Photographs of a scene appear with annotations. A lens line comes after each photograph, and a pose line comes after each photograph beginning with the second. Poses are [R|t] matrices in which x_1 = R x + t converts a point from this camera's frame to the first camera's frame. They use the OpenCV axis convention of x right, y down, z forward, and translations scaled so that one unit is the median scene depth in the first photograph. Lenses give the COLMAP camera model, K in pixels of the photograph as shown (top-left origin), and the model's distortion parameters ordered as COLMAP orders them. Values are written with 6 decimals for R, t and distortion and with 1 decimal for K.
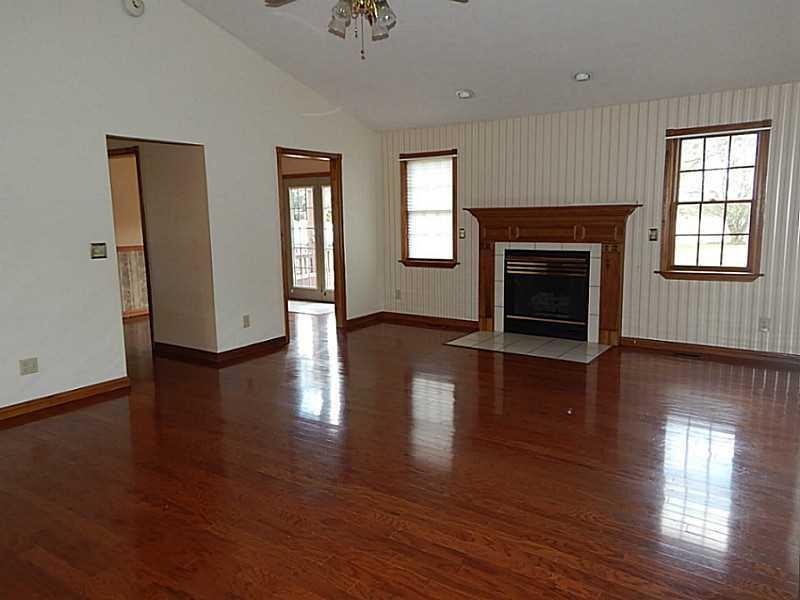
lens RADIAL K [[598.2, 0, 398.6], [0, 598.2, 304.4], [0, 0, 1]] dist [0.039565, -0.005256]
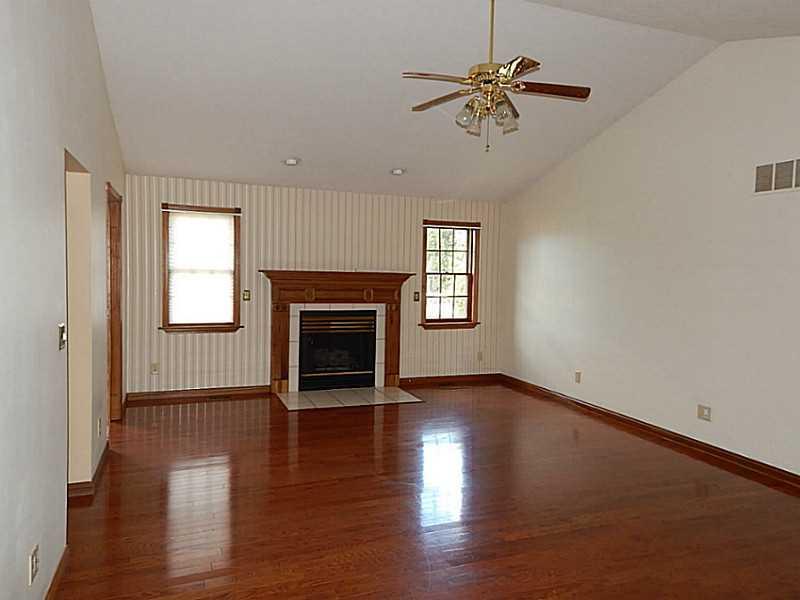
lens RADIAL K [[531.0, 0, 399.5], [0, 531.0, 296.1], [0, 0, 1]] dist [0.010690, 0.002626]
pose [[0.548023, -0.003981, 0.836454, -0.506650], [0.096564, 0.993604, -0.058537, -0.047180], [-0.830871, 0.112851, 0.544902, 0.361872]]
